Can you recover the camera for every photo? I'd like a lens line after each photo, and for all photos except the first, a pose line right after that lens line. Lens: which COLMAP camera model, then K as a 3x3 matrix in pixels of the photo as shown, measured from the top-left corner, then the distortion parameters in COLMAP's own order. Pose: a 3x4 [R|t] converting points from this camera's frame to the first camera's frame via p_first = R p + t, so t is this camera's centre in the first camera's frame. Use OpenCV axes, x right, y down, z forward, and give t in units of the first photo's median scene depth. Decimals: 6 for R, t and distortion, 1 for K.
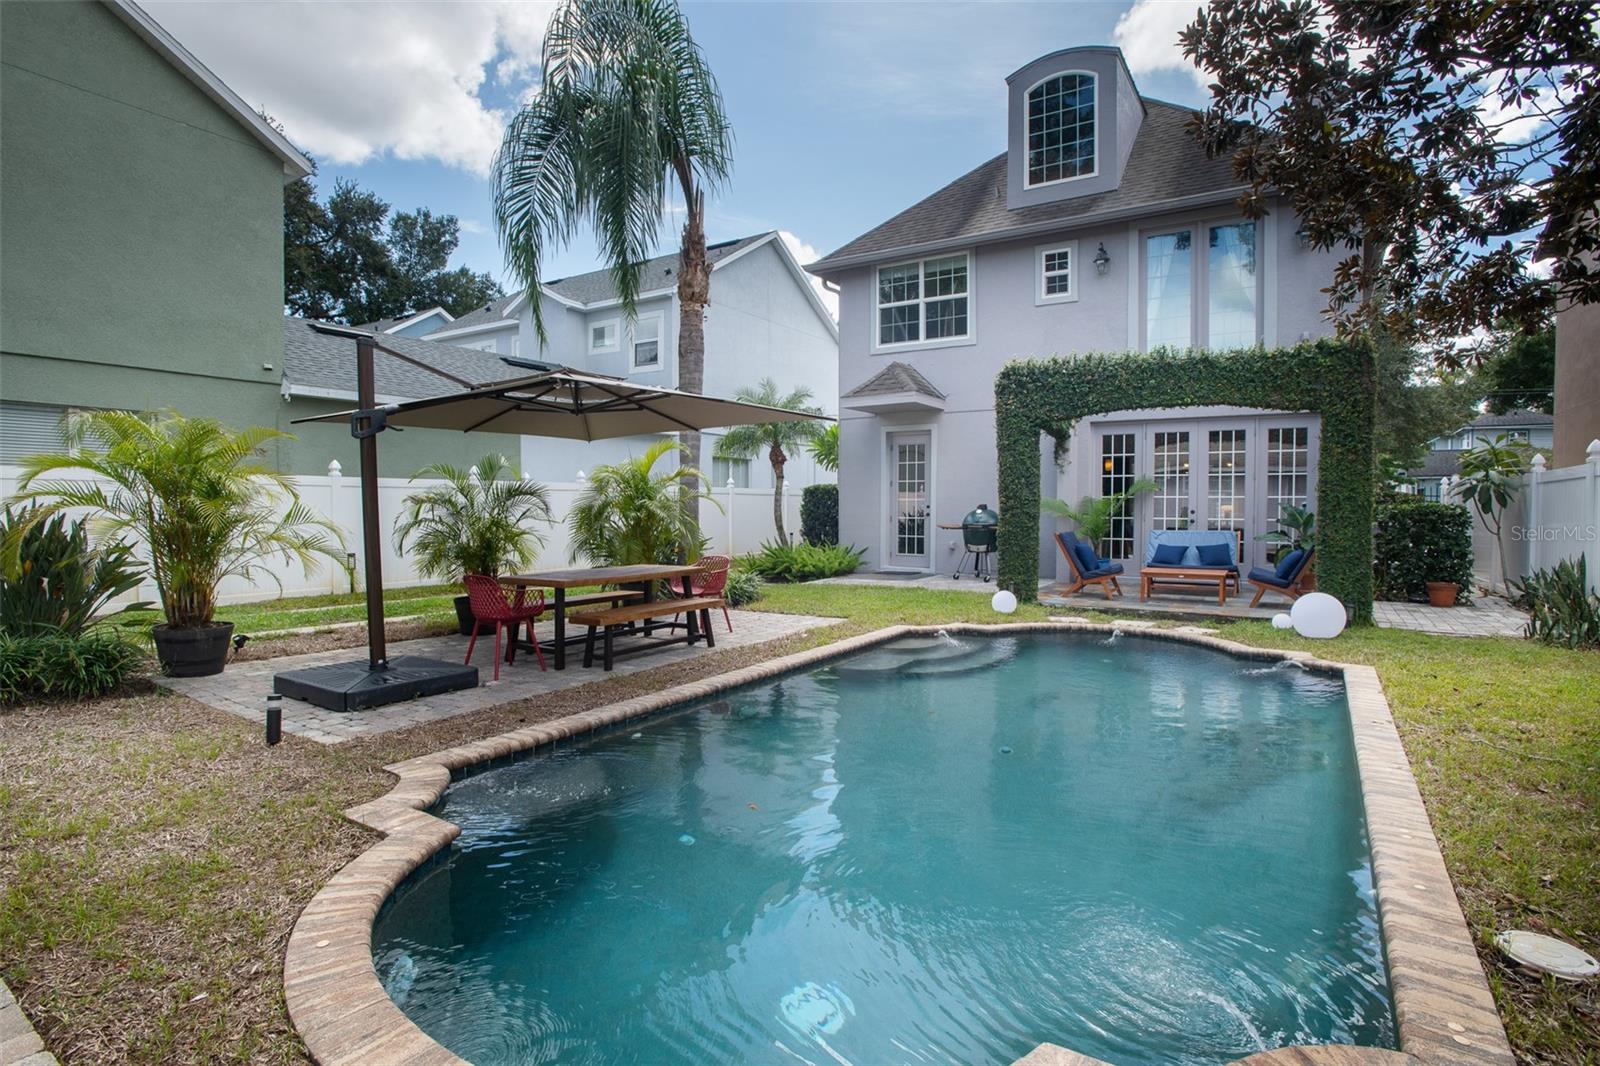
lens RADIAL K [[797.3, 0, 800.0], [0, 797.3, 533.0], [0, 0, 1]] dist [-0.041341, 0.000057]
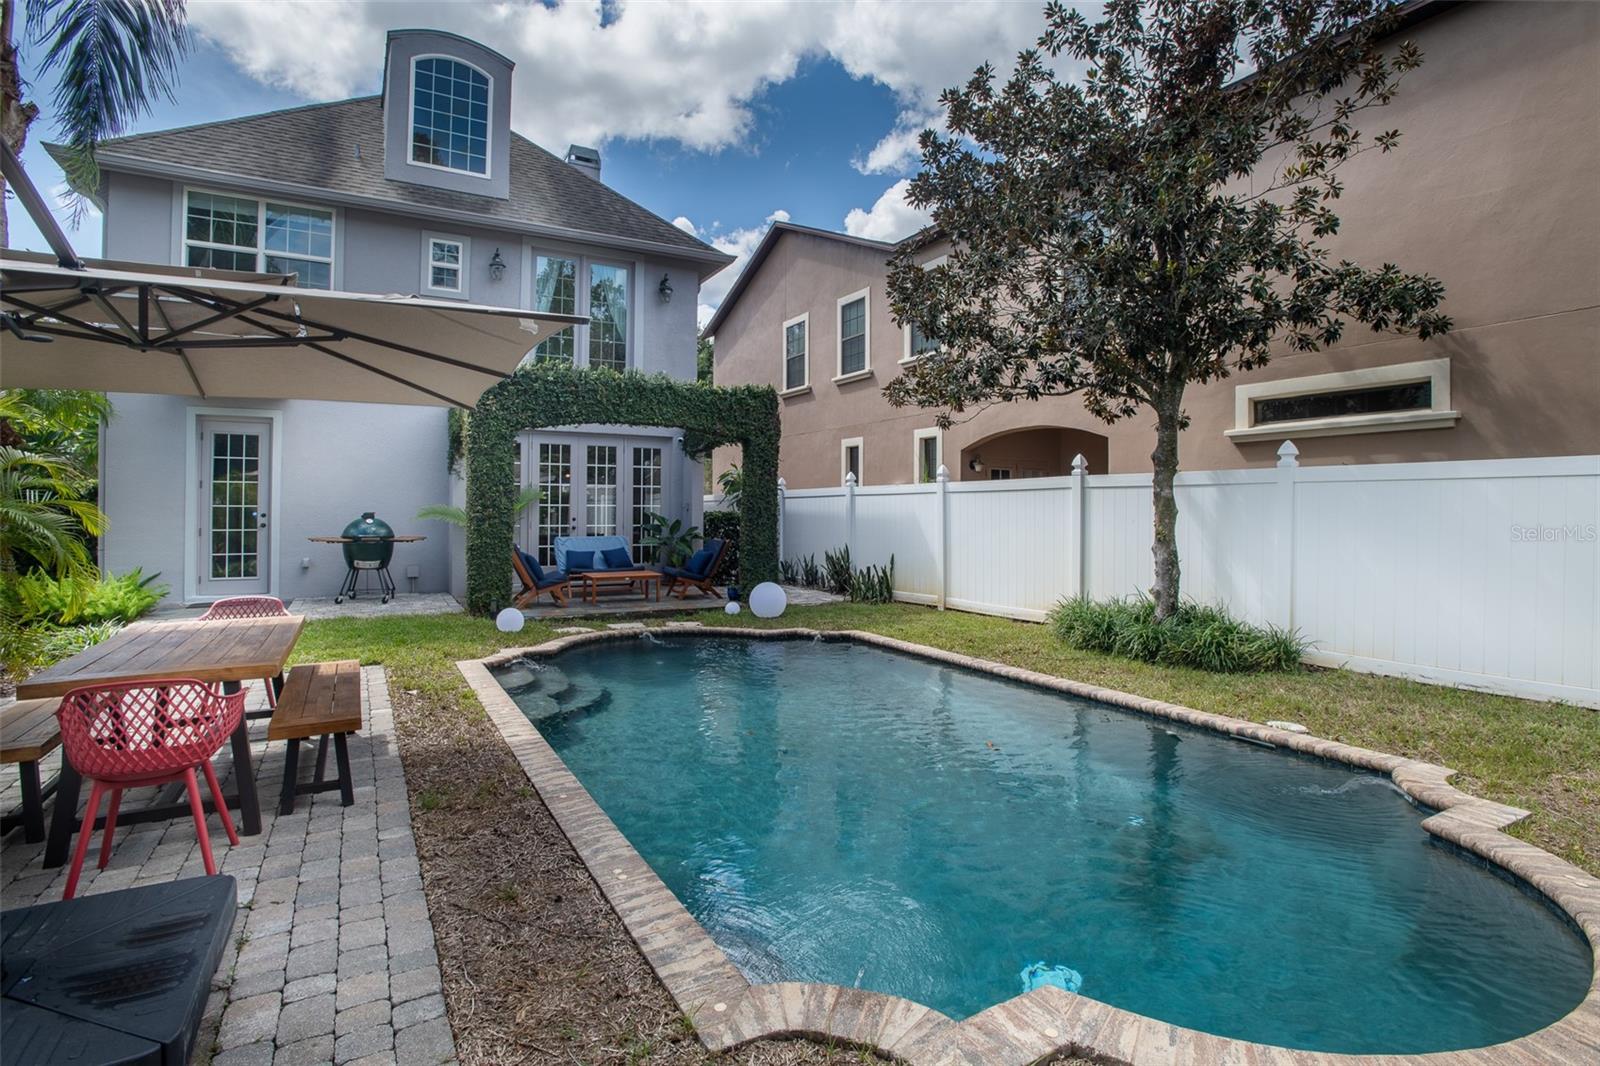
lens RADIAL K [[780.3, 0, 798.0], [0, 780.3, 519.2], [0, 0, 1]] dist [-0.057466, 0.011545]
pose [[0.473084, -0.010027, 0.880960, -0.310563], [0.029433, 0.999557, -0.004429, -0.013525], [-0.880525, 0.028025, 0.473170, 0.234765]]
